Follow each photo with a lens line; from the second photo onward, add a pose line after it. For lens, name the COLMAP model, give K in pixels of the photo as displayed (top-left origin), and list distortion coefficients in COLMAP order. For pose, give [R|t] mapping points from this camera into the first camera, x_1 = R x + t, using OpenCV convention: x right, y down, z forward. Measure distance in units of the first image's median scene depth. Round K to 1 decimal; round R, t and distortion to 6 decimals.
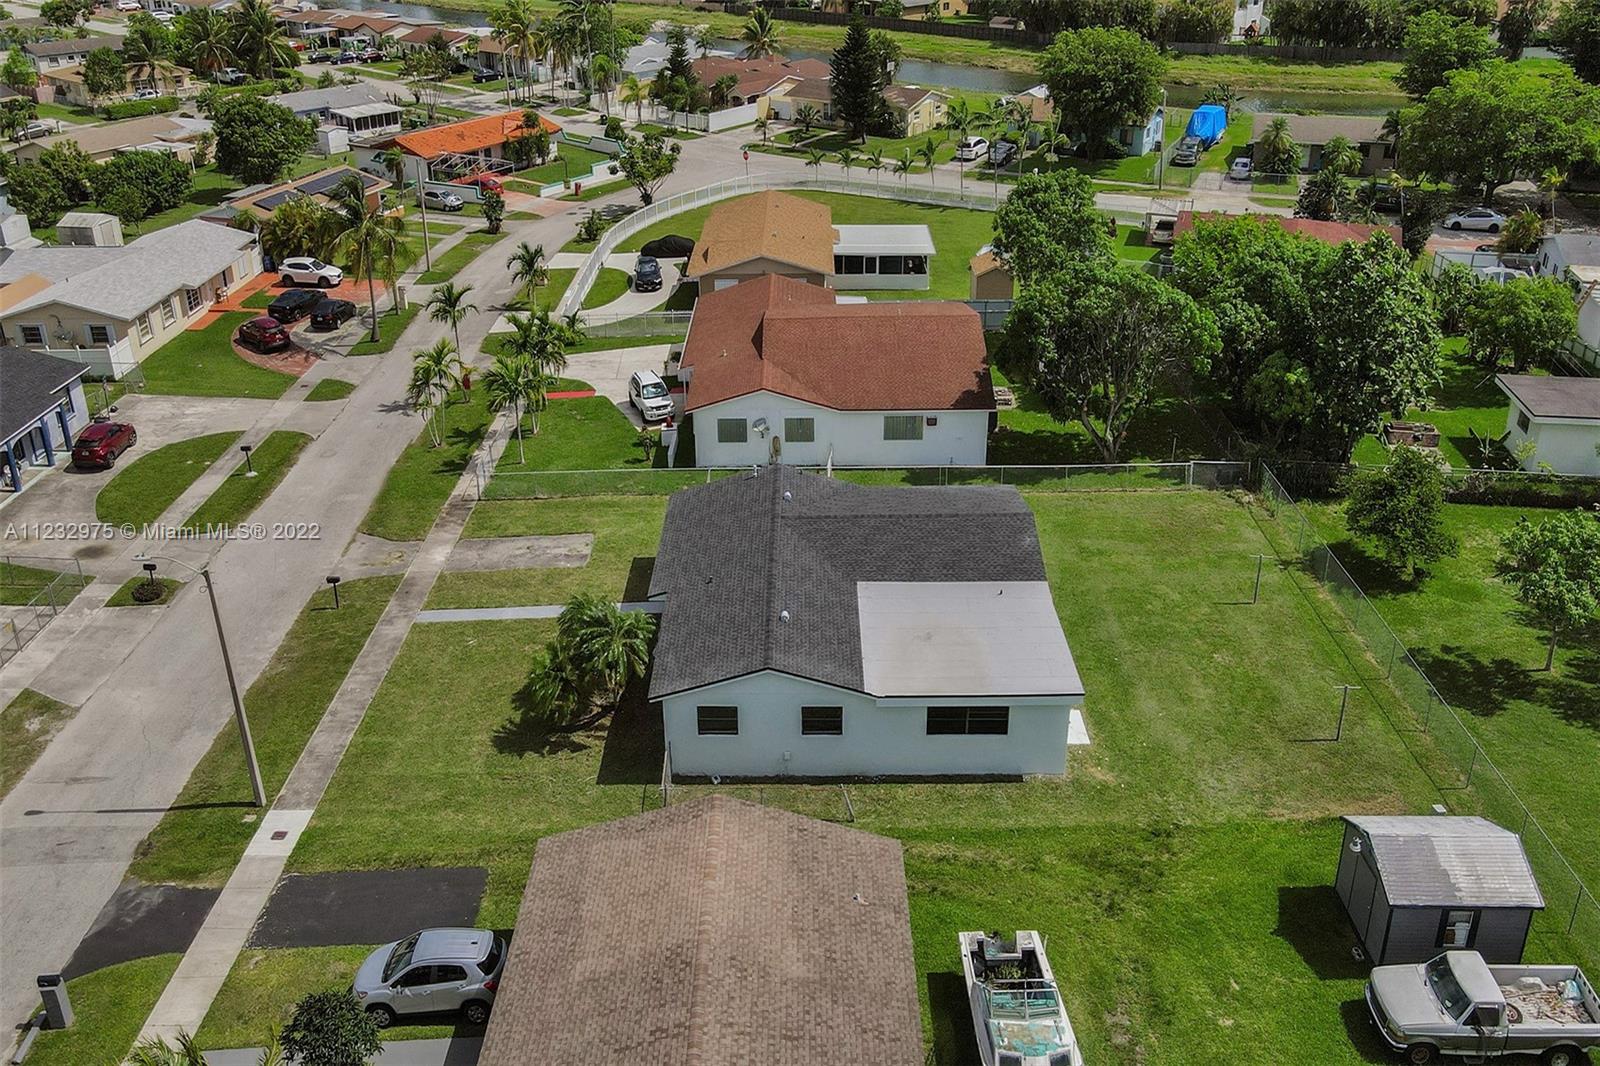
lens RADIAL K [[1185.8, 0, 785.9], [0, 1185.8, 526.8], [0, 0, 1]] dist [0.001399, 0.012145]
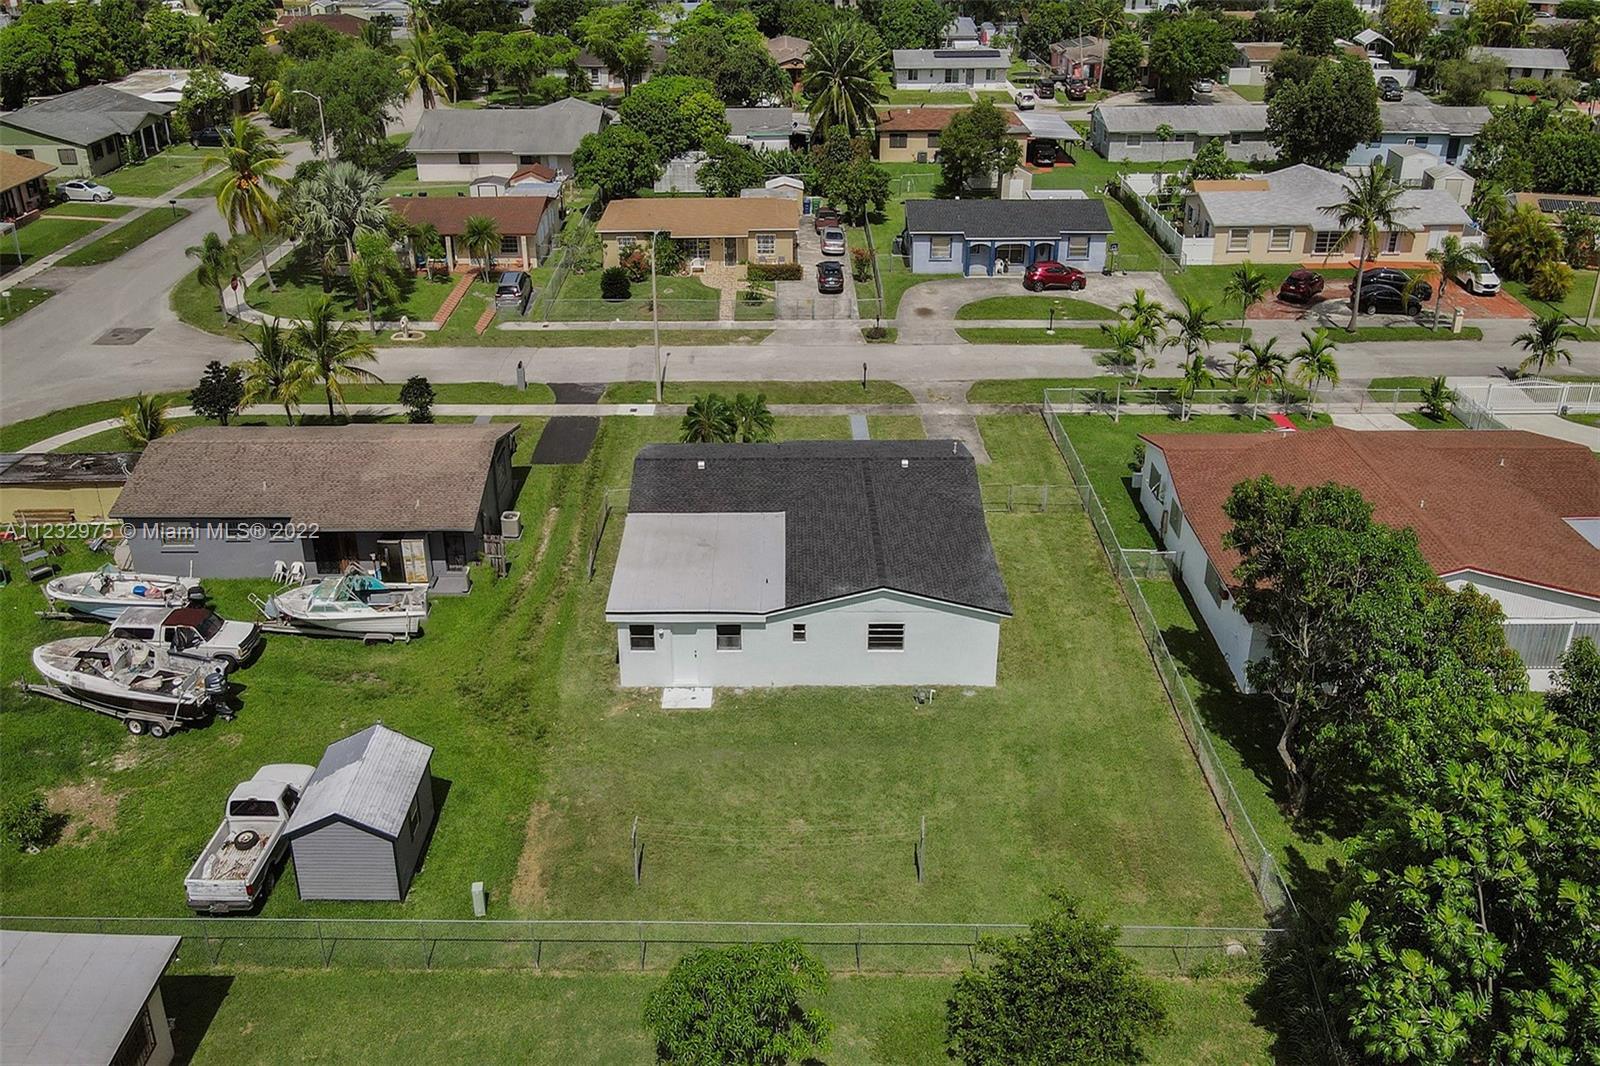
lens RADIAL K [[1210.5, 0, 769.5], [0, 1210.5, 436.8], [0, 0, 1]] dist [-0.018500, 0.088032]
pose [[0.005477, 0.455737, -0.890097, 0.772919], [-0.481409, 0.781377, 0.397109, -0.336961], [0.876479, 0.426326, 0.223676, 0.514284]]
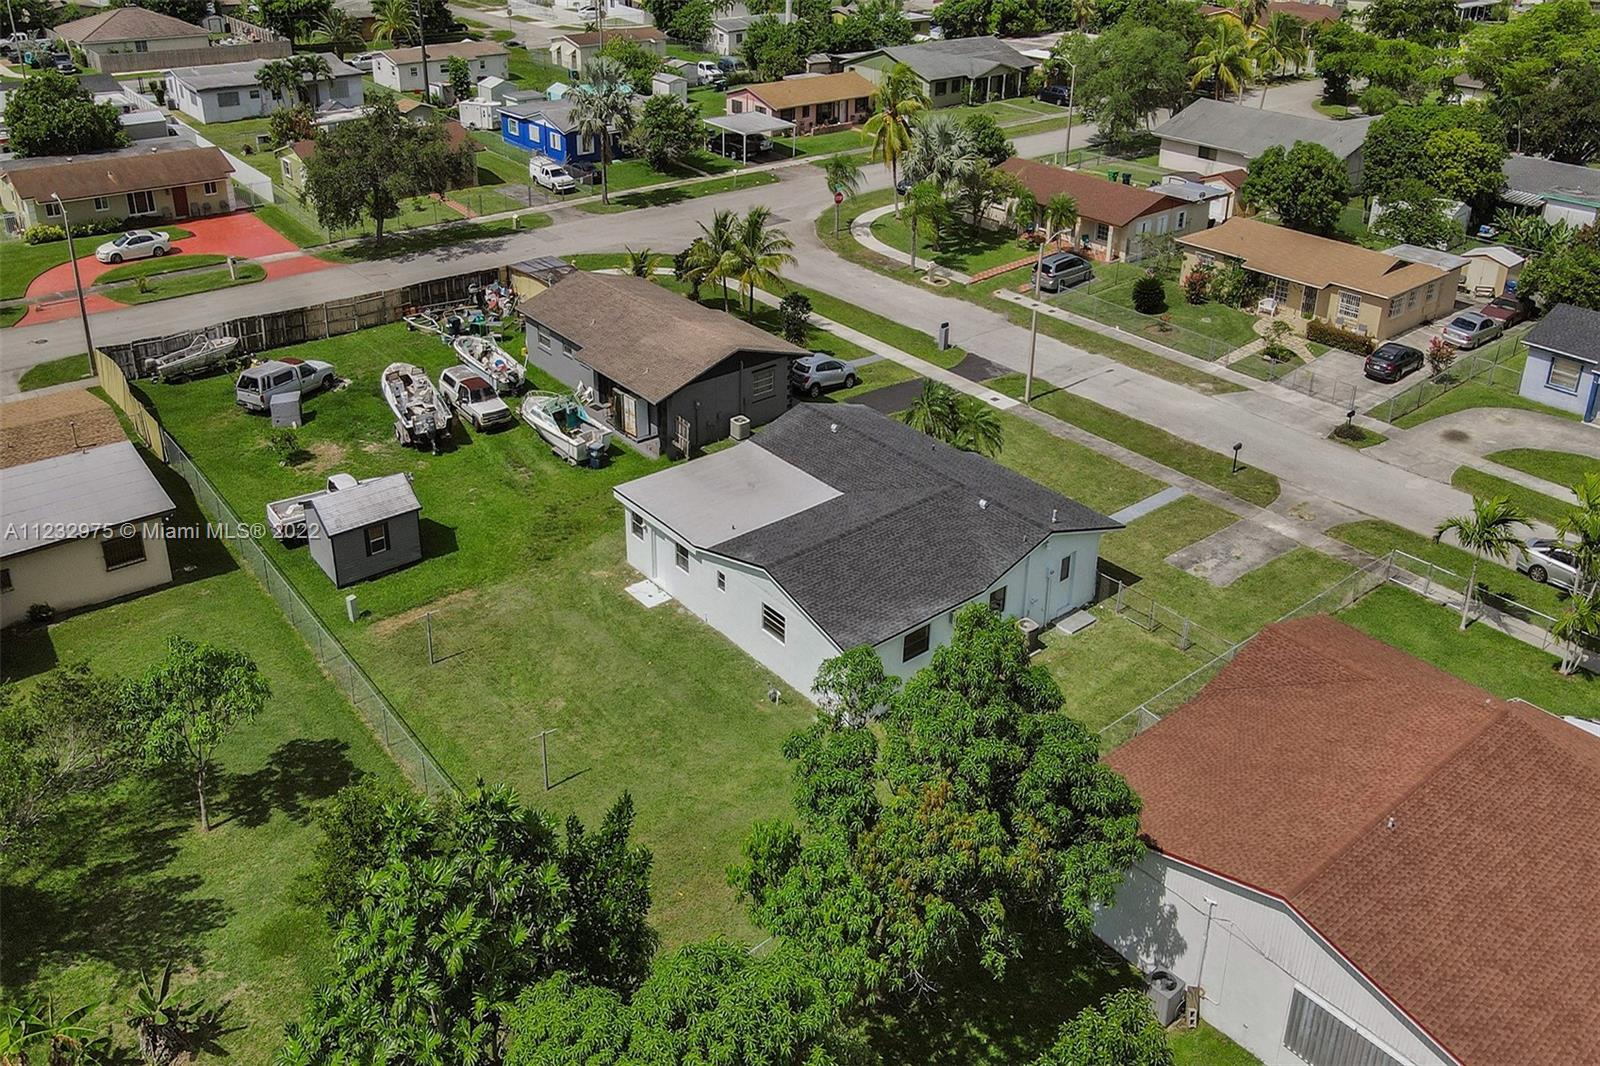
lens RADIAL K [[1233.2, 0, 781.9], [0, 1233.2, 455.5], [0, 0, 1]] dist [-0.008638, 0.050375]
pose [[-0.767779, 0.300147, -0.566063, 0.552637], [-0.309243, 0.600171, 0.737674, -0.597159], [0.561145, 0.741422, -0.367981, 1.005139]]
